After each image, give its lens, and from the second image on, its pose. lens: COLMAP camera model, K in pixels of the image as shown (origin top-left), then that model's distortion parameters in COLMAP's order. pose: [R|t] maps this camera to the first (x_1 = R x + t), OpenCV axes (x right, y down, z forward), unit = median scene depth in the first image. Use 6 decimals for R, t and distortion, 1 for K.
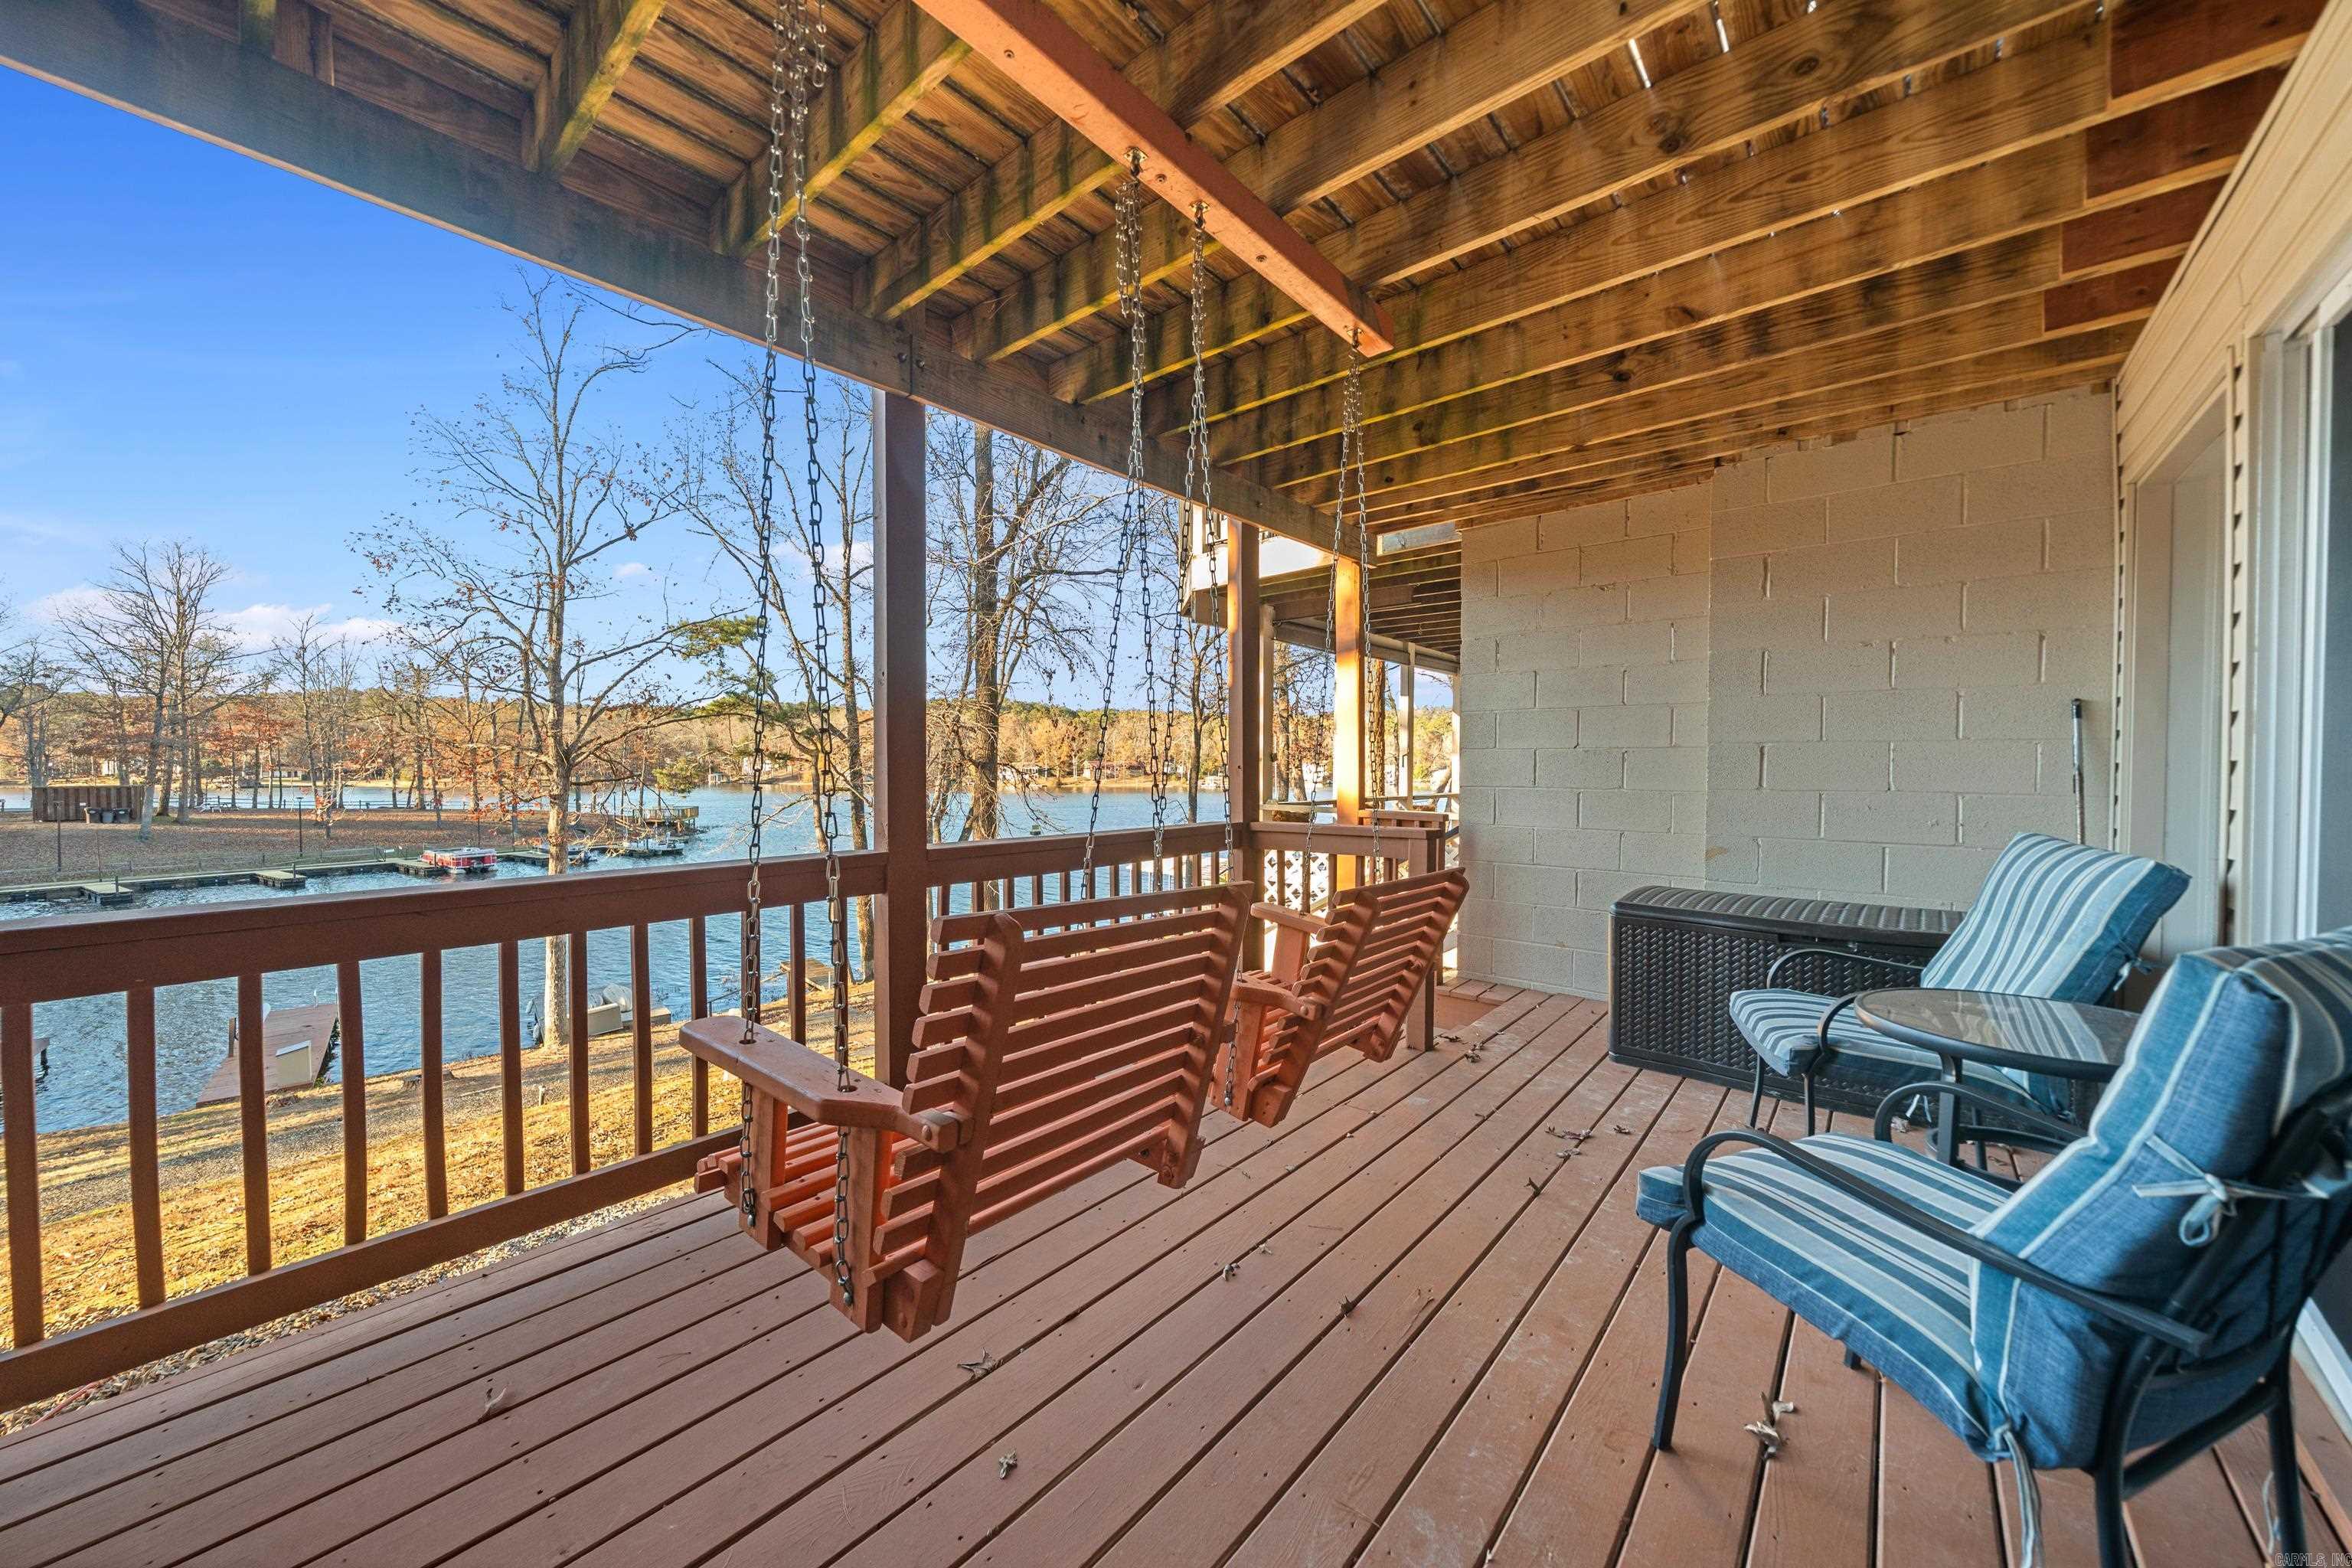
lens RADIAL K [[851.4, 0, 1176.0], [0, 851.4, 784.0], [0, 0, 1]] dist [-0.001861, -0.000112]
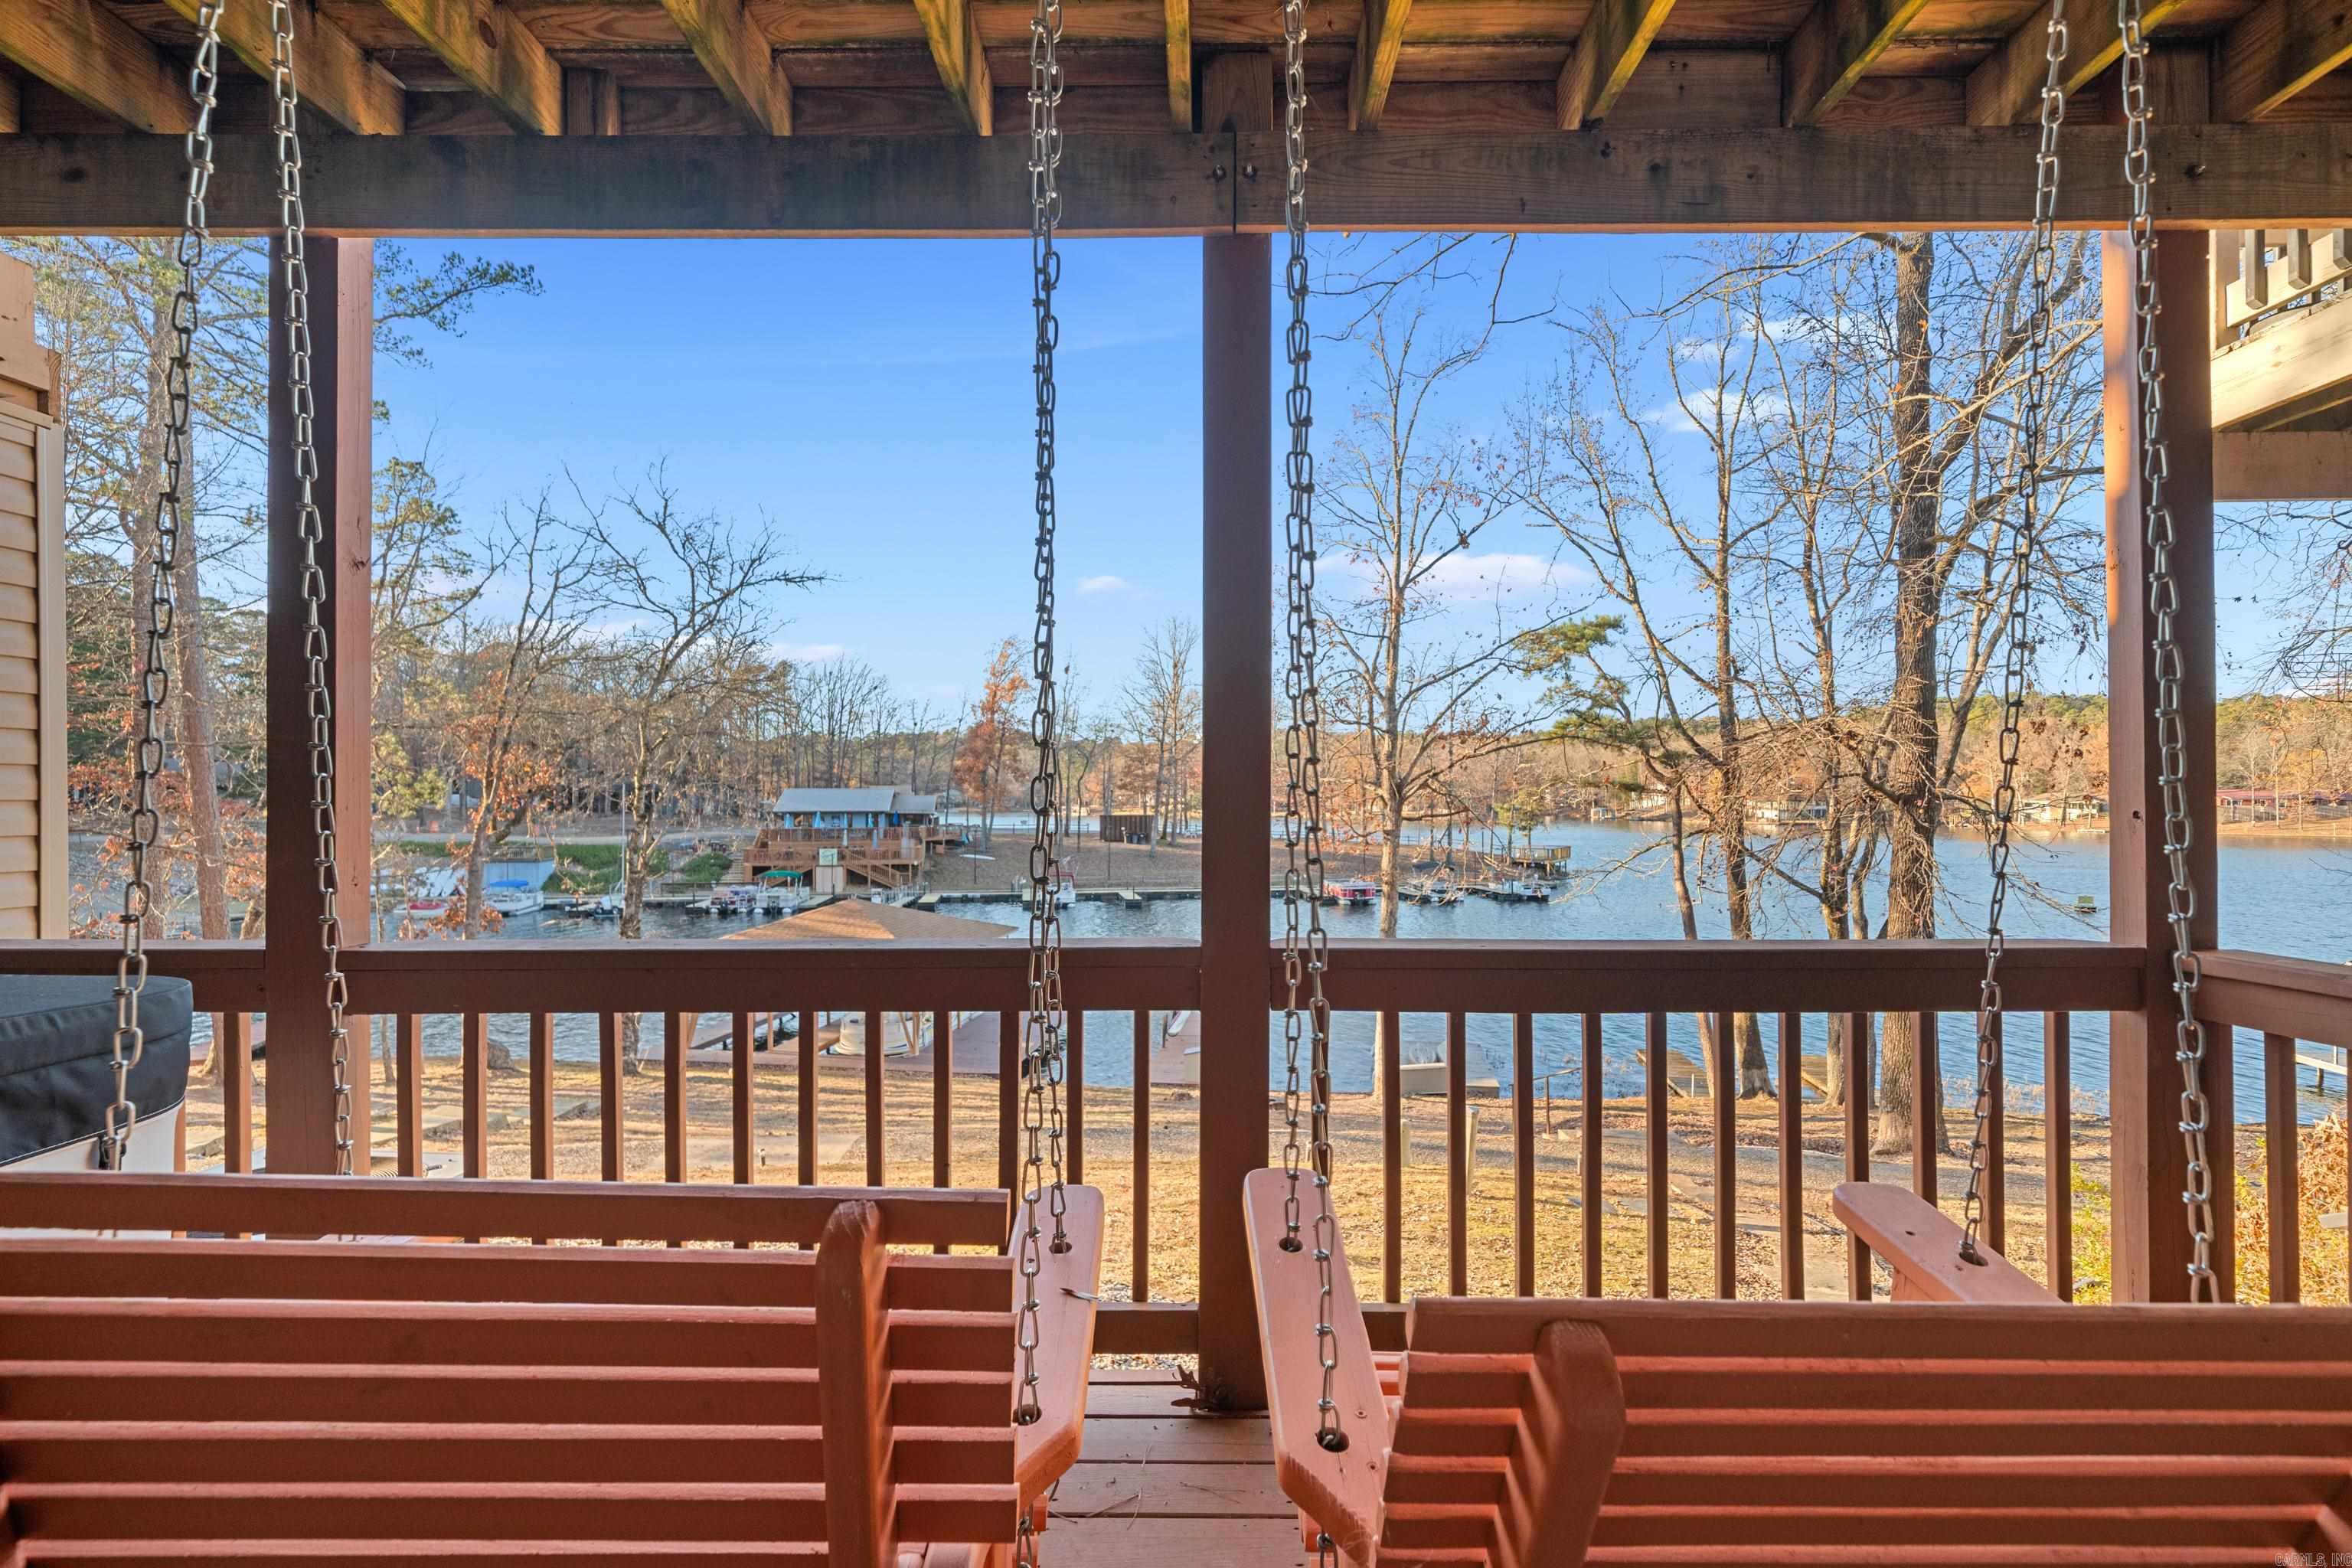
lens RADIAL K [[1070.0, 0, 1190.0], [0, 1070.0, 788.7], [0, 0, 1]] dist [0.014597, 0.000111]
pose [[0.649972, -0.007401, -0.759922, 0.025266], [-0.015642, 0.999610, -0.023115, -0.002086], [0.759797, 0.026911, 0.649603, 0.043356]]
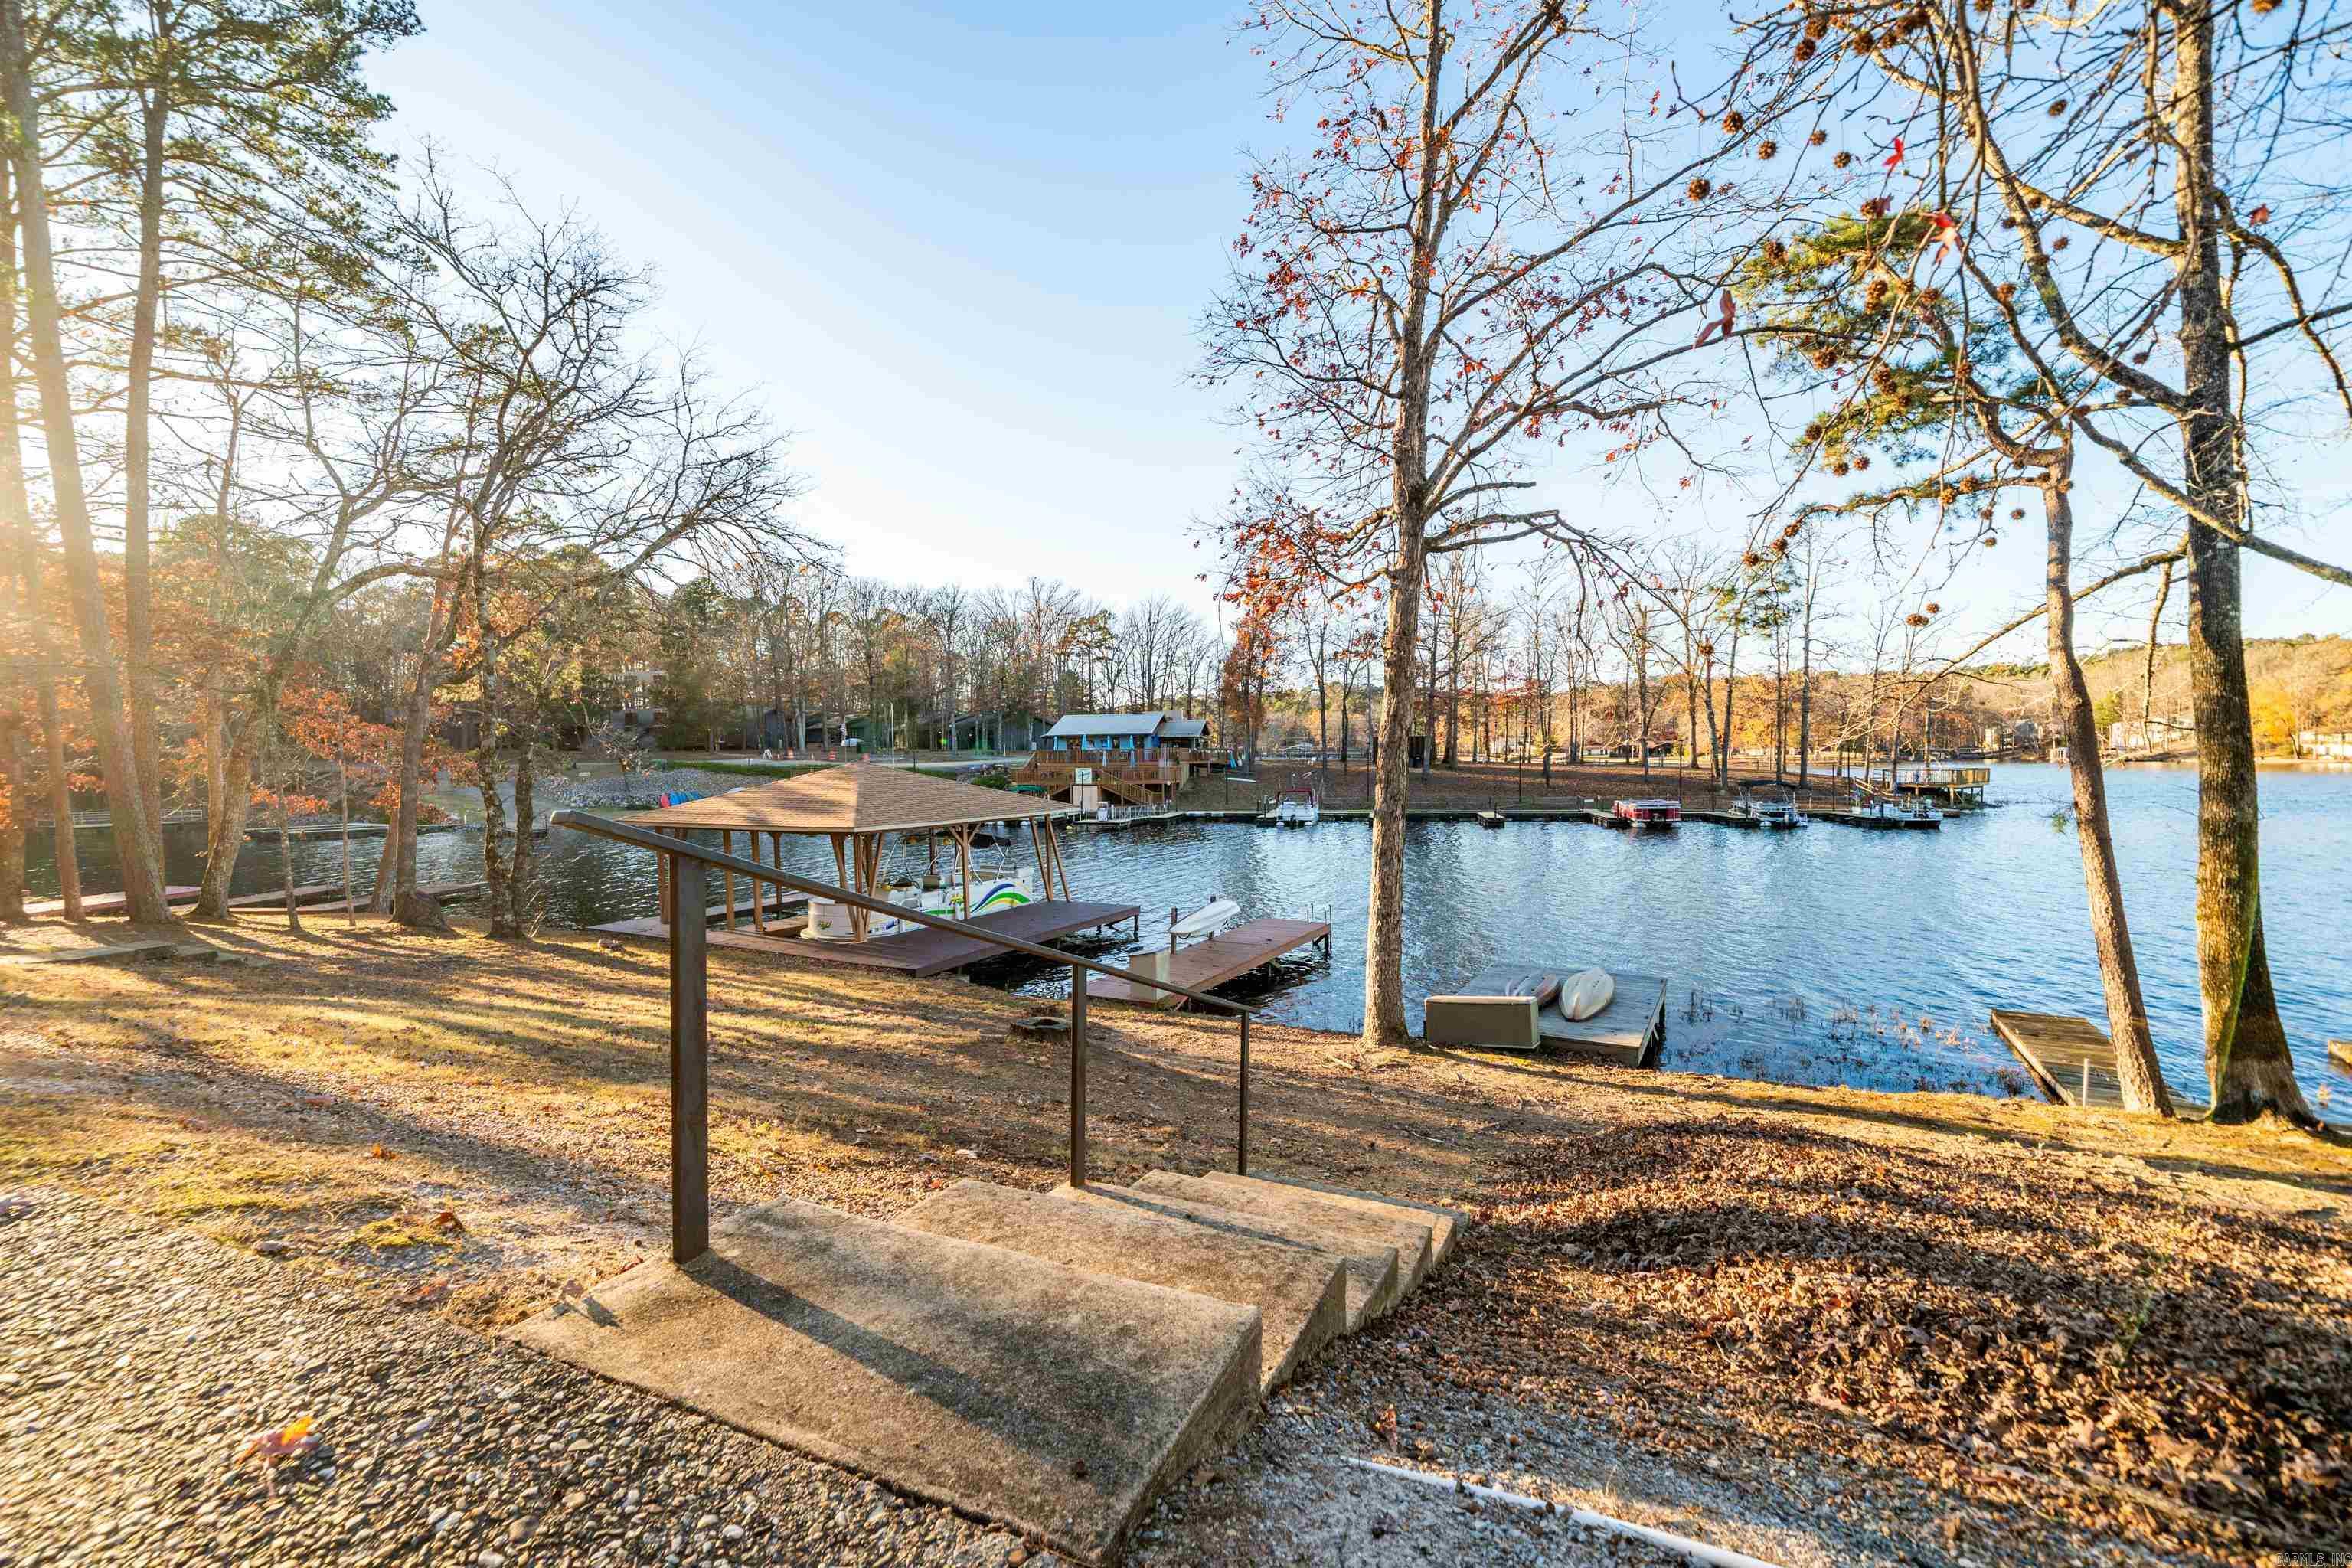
lens RADIAL K [[996.8, 0, 1178.5], [0, 996.8, 788.0], [0, 0, 1]] dist [-0.001028, -0.000171]
pose [[0.335330, 0.022341, -0.941836, -0.145571], [-0.006761, 0.999750, 0.021308, 0.100709], [0.942076, -0.000777, 0.335397, 0.501123]]
